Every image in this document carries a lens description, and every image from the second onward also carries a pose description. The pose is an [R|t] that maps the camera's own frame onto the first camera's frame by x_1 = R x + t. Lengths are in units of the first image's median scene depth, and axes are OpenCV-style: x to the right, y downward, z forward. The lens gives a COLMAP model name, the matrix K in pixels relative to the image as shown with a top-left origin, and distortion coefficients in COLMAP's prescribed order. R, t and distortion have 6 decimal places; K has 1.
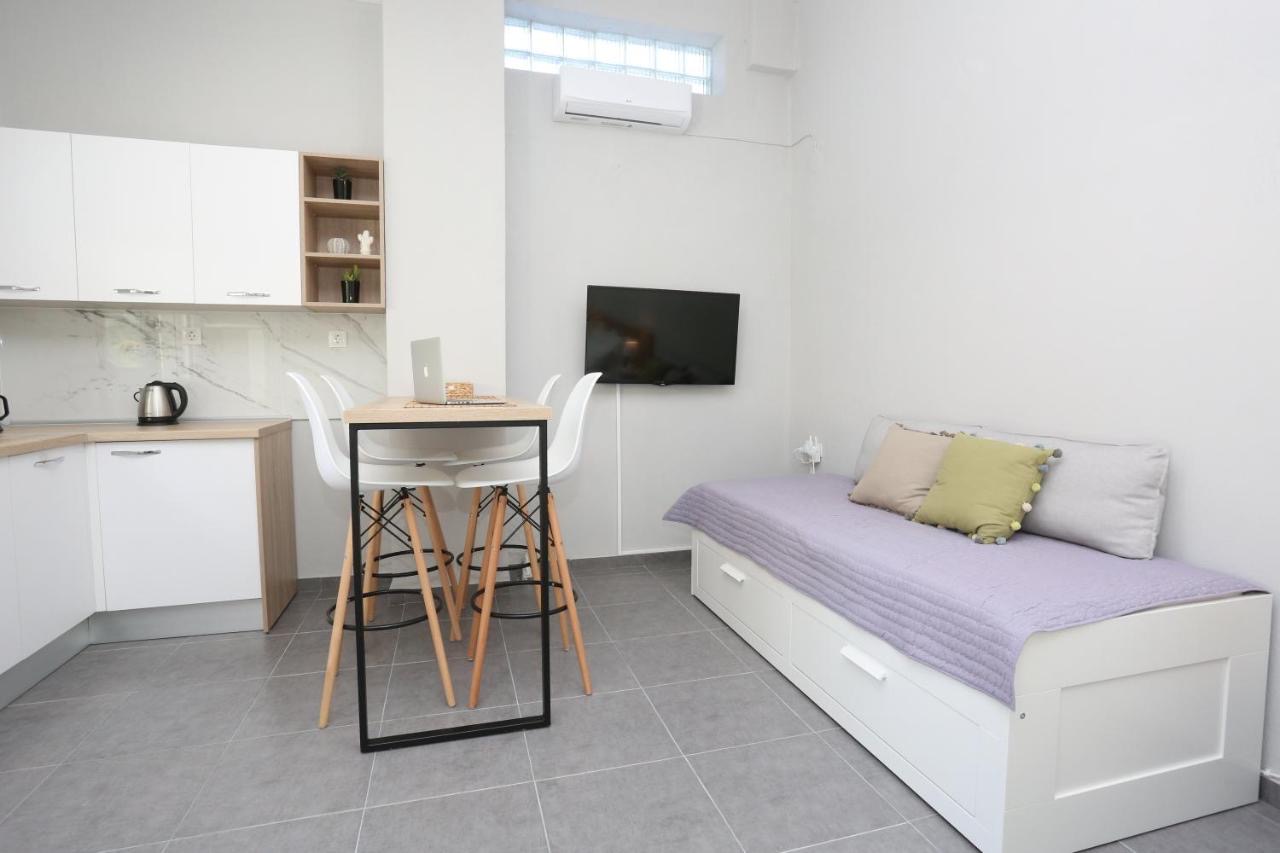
lens RADIAL K [[641.1, 0, 634.9], [0, 641.1, 418.3], [0, 0, 1]] dist [-0.062072, 0.024961]
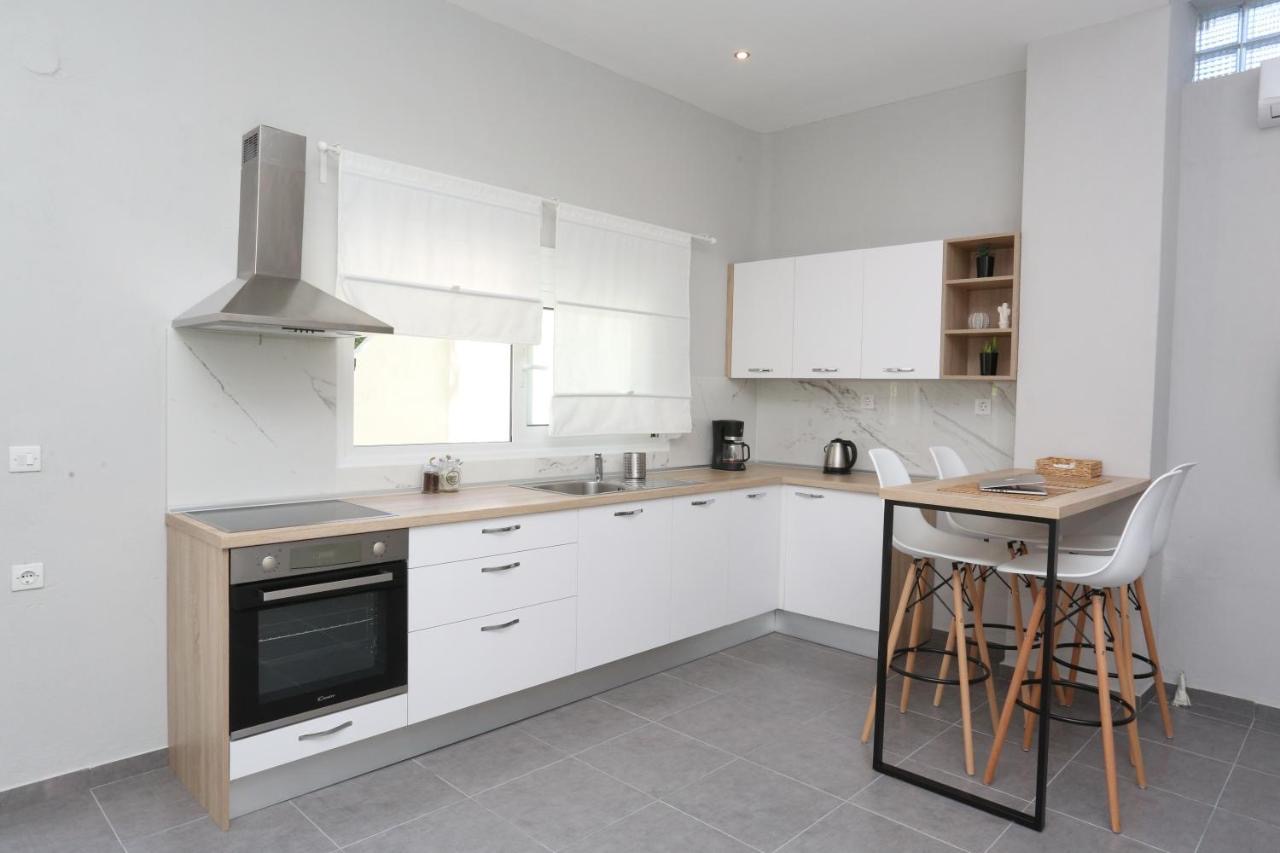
lens RADIAL K [[788.4, 0, 656.6], [0, 788.4, 428.0], [0, 0, 1]] dist [0.004131, 0.001388]
pose [[0.506115, 0.049639, -0.861036, 0.410607], [-0.078888, 0.996822, 0.011097, -0.070414], [0.858850, 0.062309, 0.508423, -0.116641]]
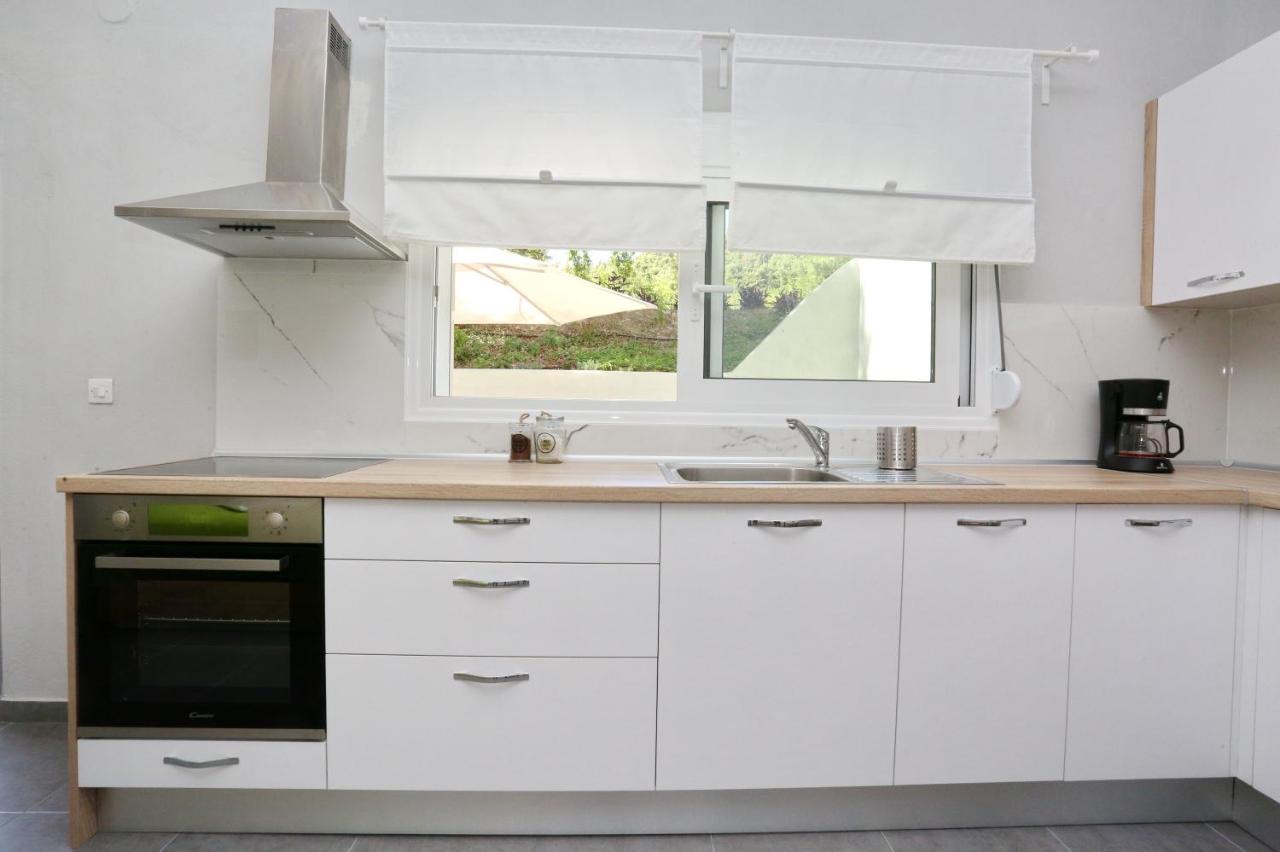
lens RADIAL K [[641.1, 0, 634.9], [0, 641.1, 417.8], [0, 0, 1]] dist [-0.062072, 0.024961]
pose [[-0.239998, 0.021024, -0.970546, -0.118930], [-0.078652, 0.996058, 0.041026, -0.021364], [0.967582, 0.086181, -0.237398, 0.472361]]
